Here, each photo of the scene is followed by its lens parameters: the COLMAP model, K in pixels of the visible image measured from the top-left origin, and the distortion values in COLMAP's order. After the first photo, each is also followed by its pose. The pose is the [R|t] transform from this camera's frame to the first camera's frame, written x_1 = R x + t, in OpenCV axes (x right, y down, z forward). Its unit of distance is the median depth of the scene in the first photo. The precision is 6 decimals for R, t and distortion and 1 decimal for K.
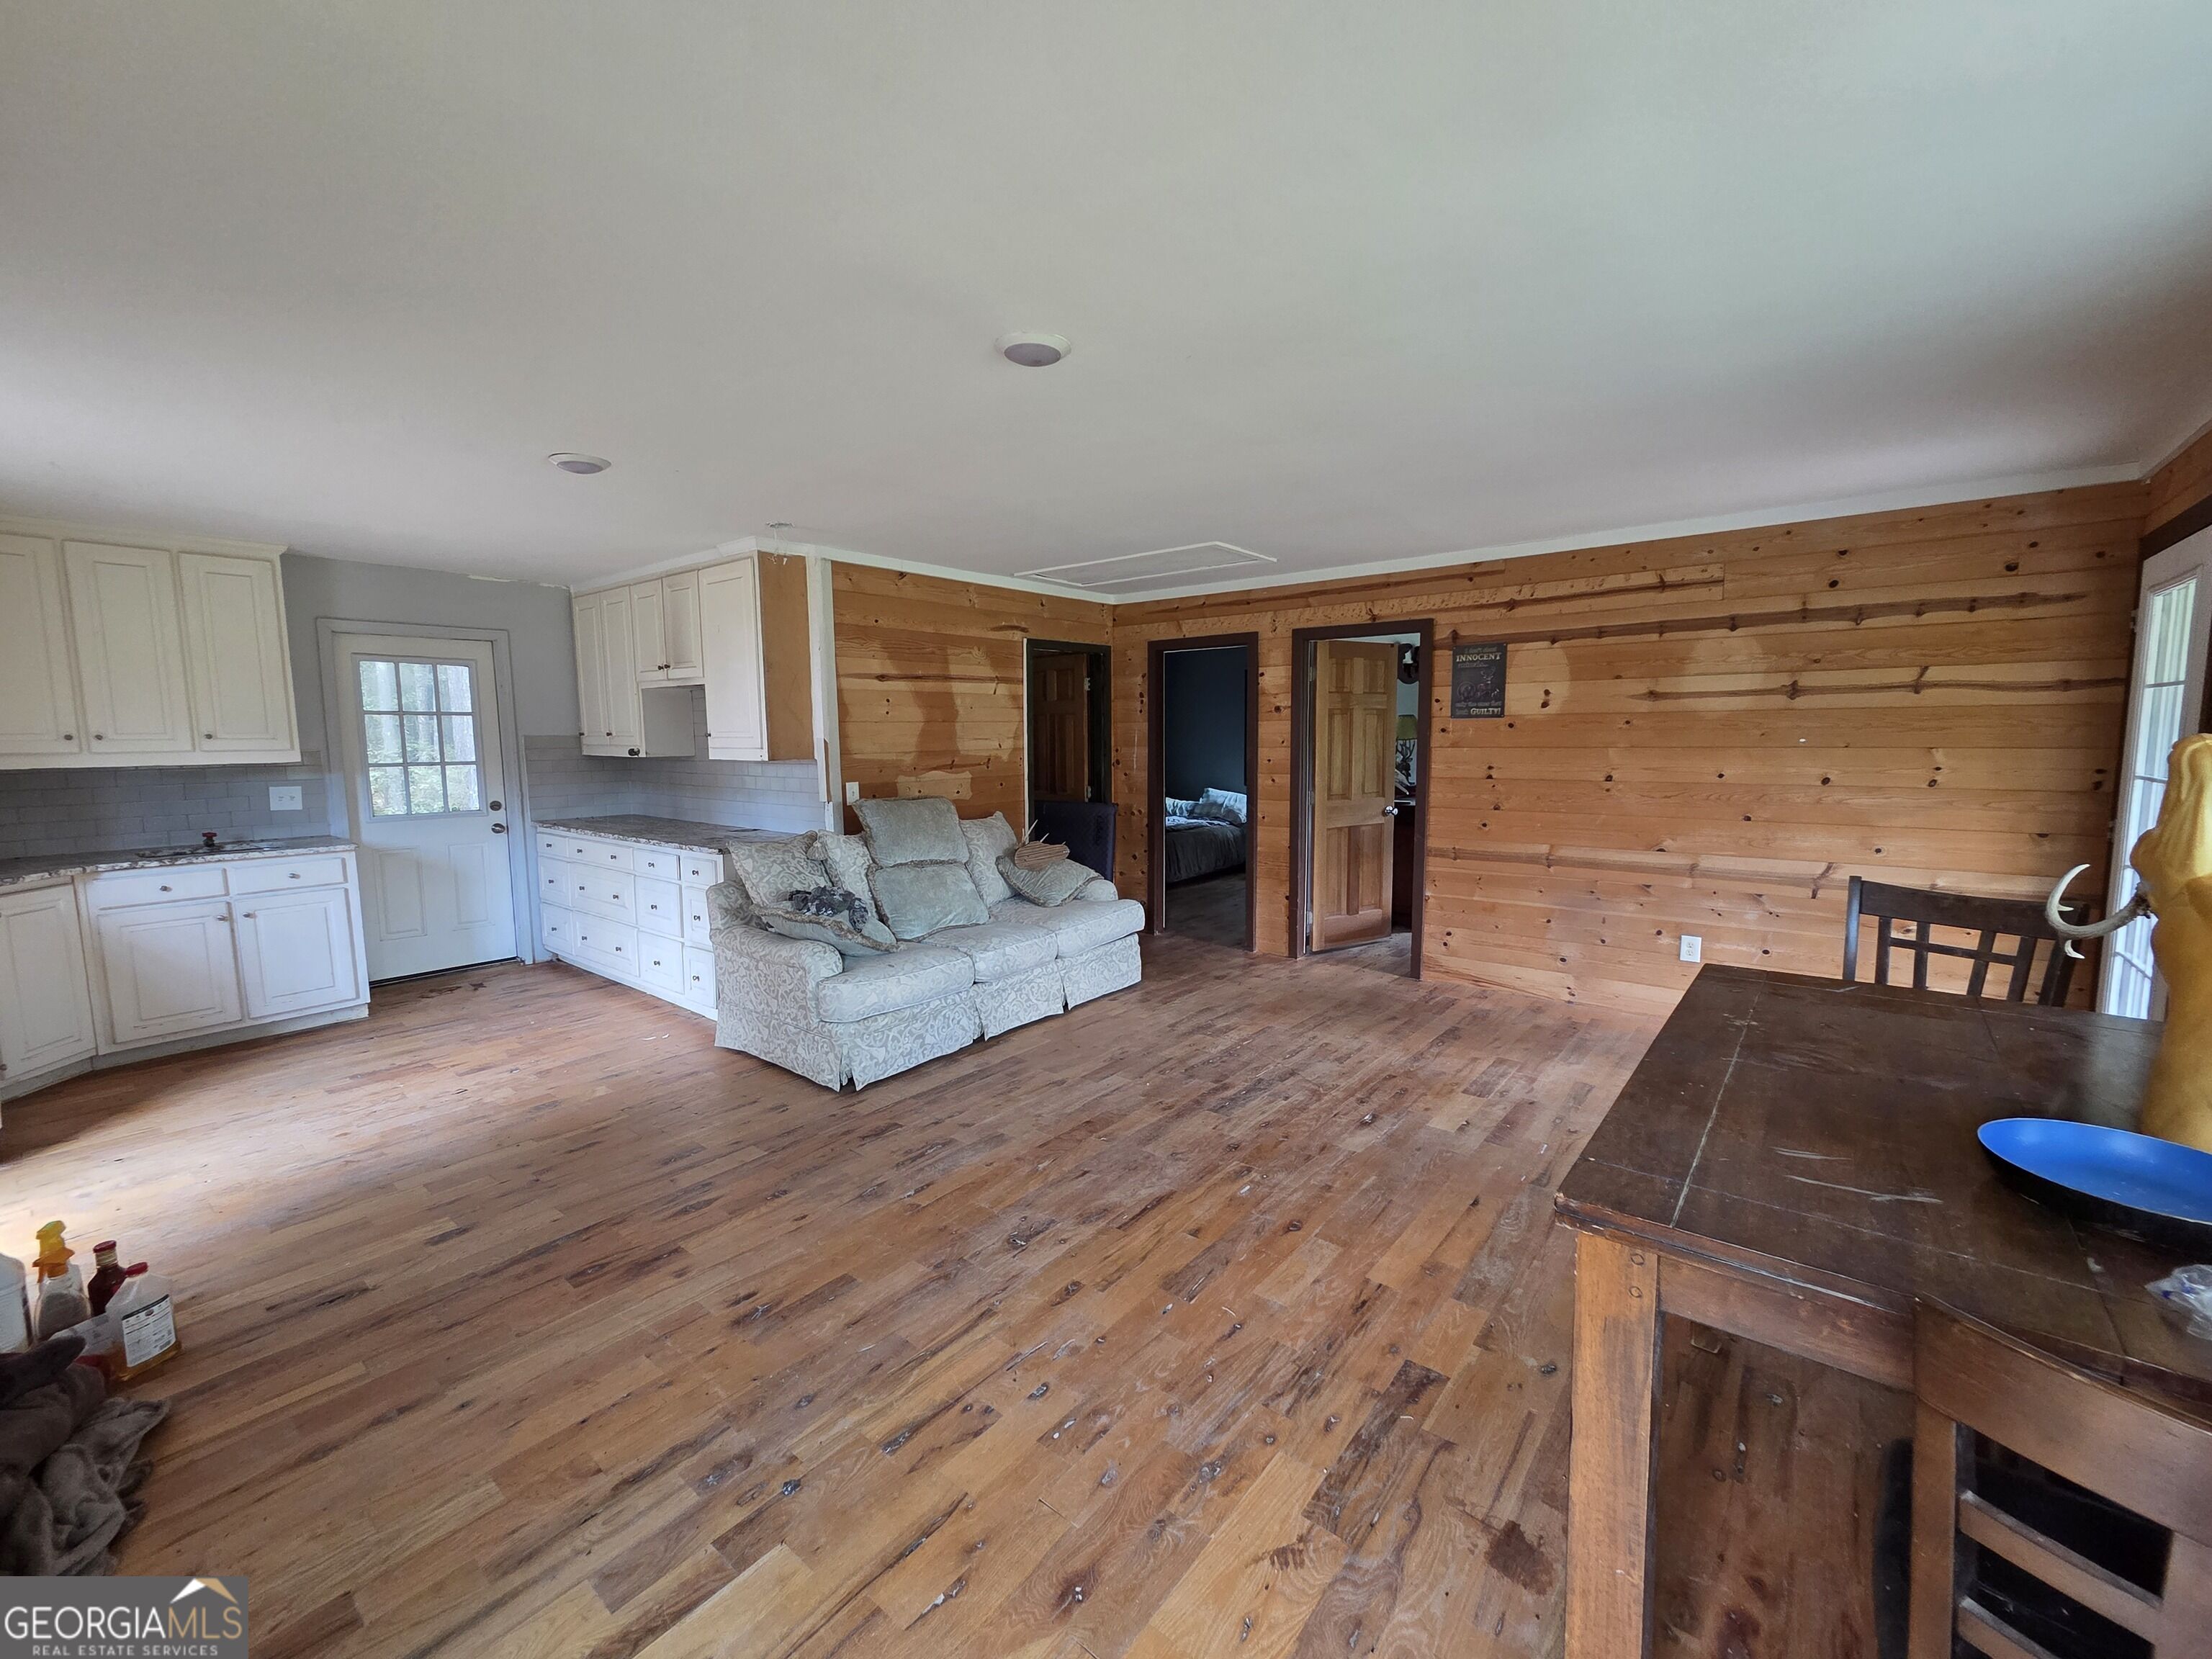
lens RADIAL K [[905.8, 0, 1106.0], [0, 905.8, 829.5], [0, 0, 1]] dist [0.001622, 0.000418]
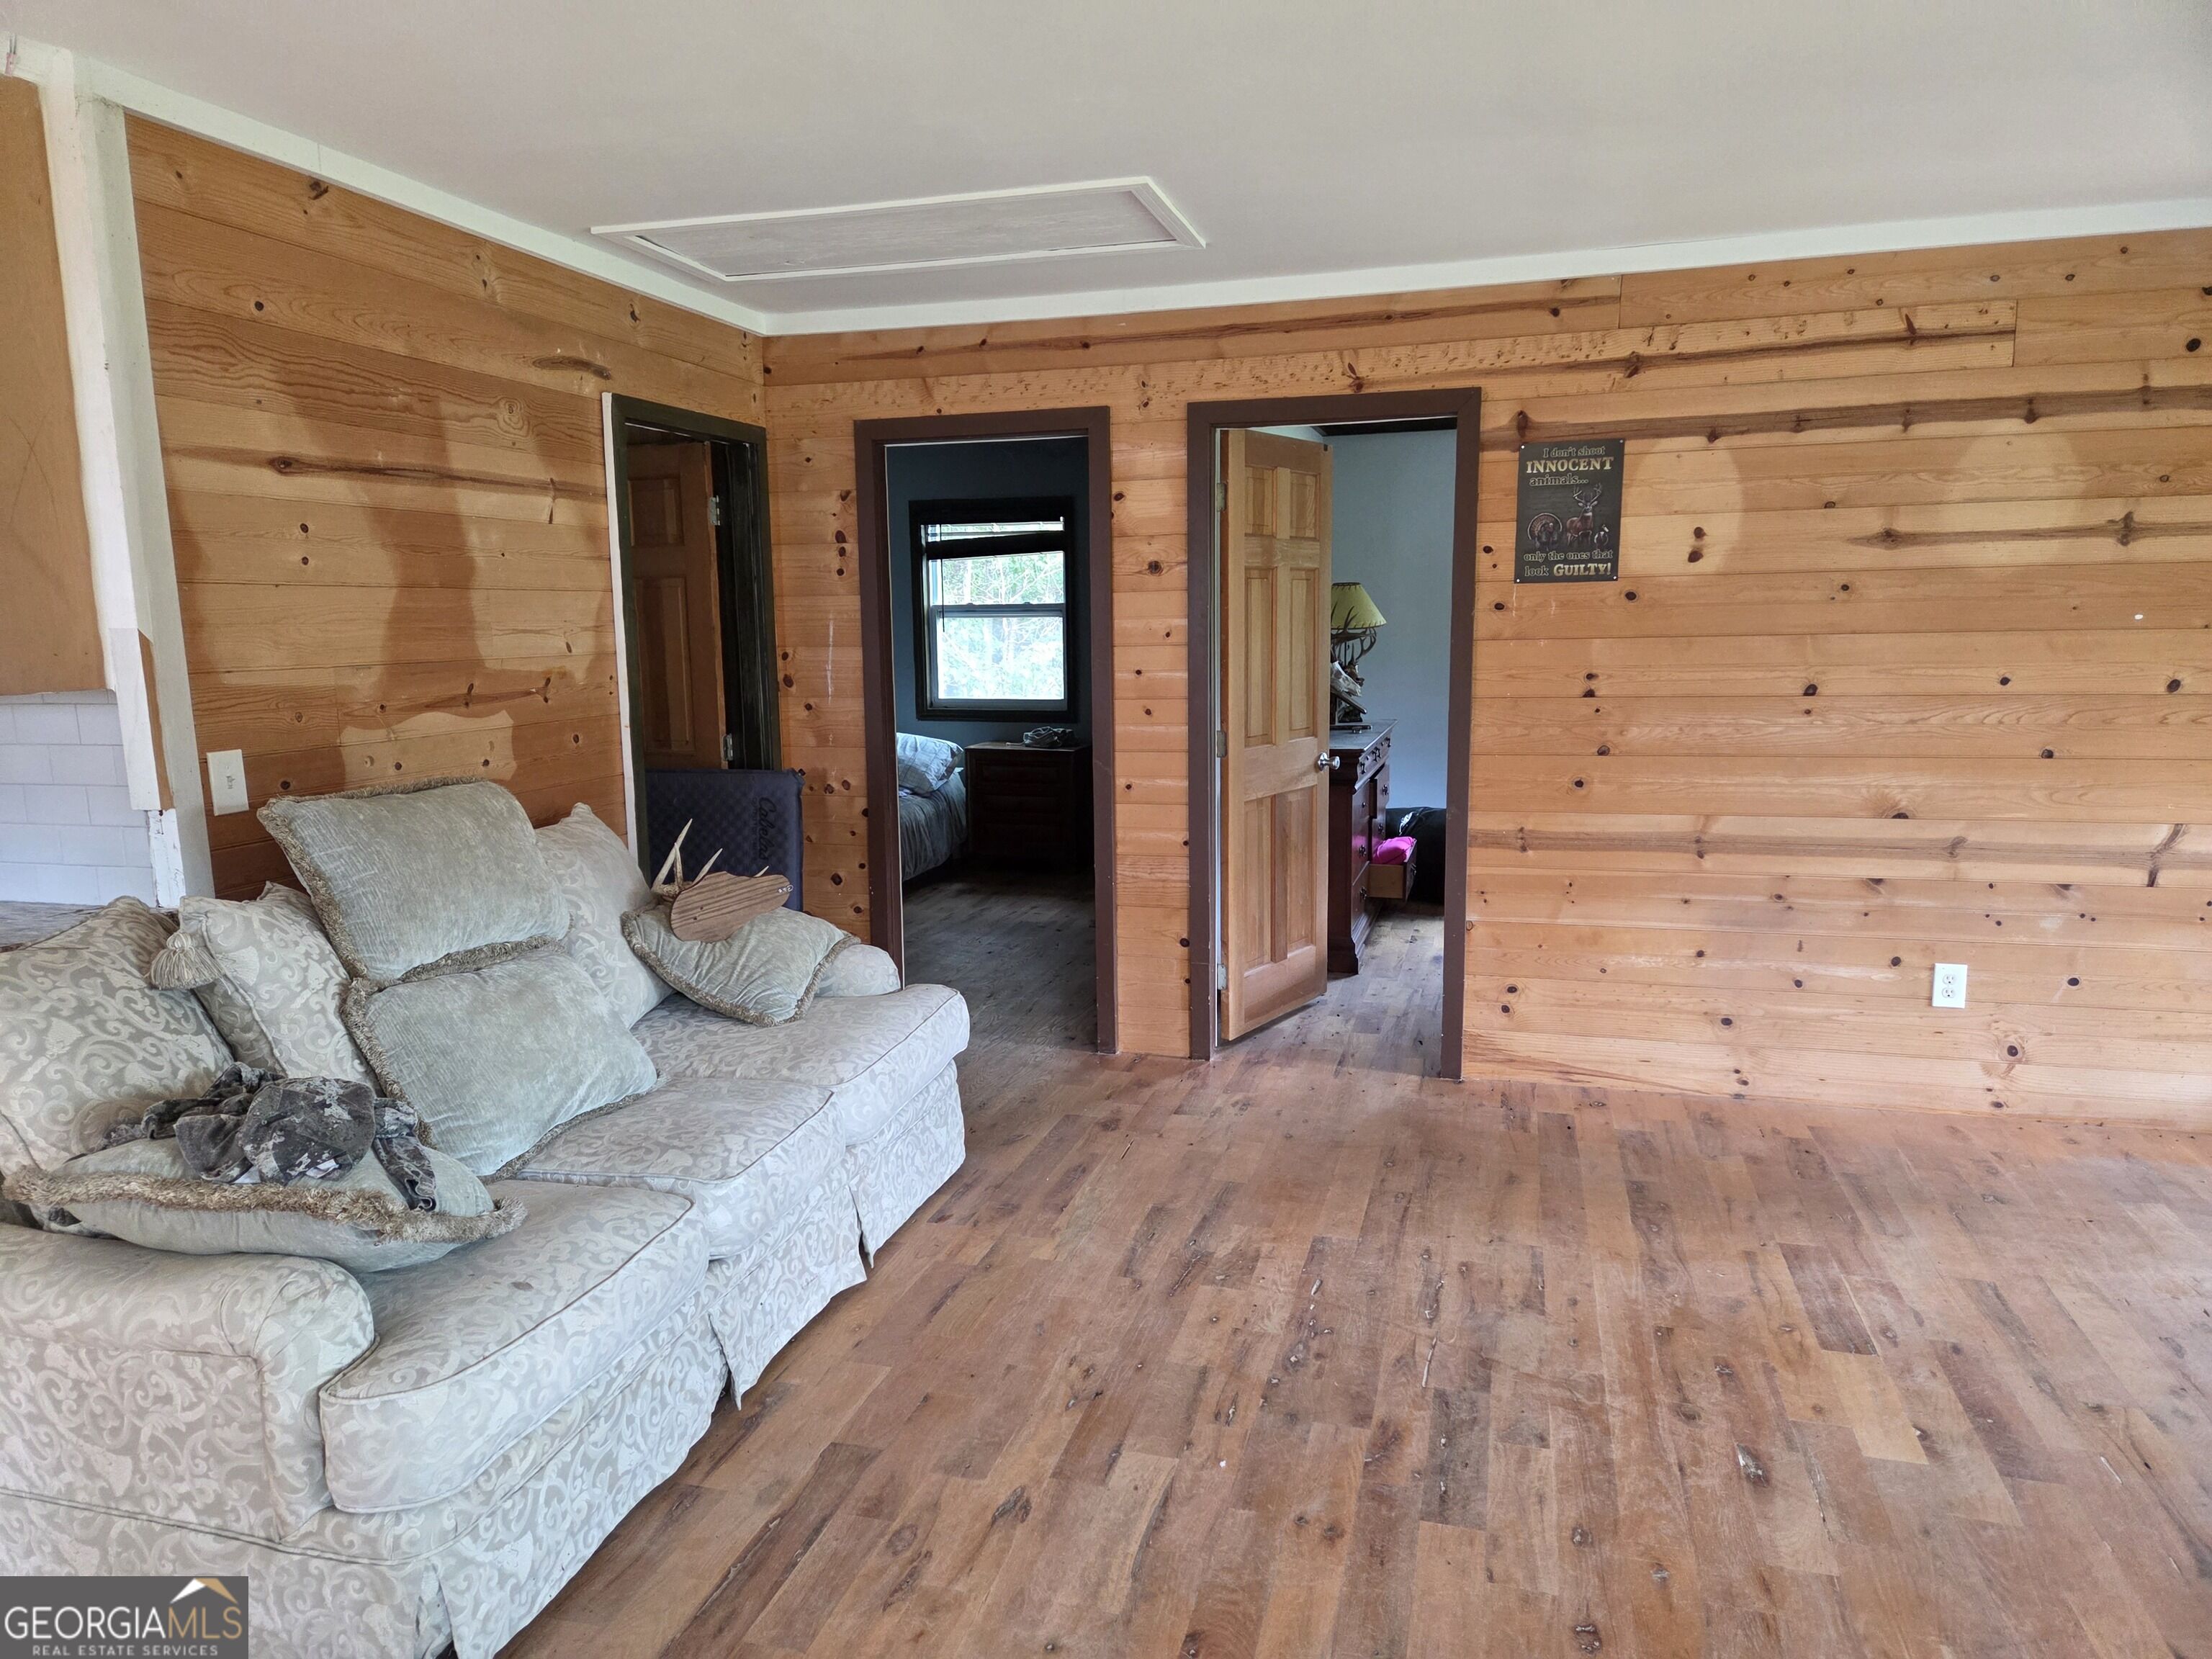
lens RADIAL K [[1472.3, 0, 1085.1], [0, 1472.3, 837.2], [0, 0, 1]] dist [0.076468, -0.061004]
pose [[0.921140, -0.062168, 0.384234, -0.201136], [0.047968, 0.997769, 0.046443, -0.029871], [-0.386264, -0.024349, 0.922067, 0.320329]]
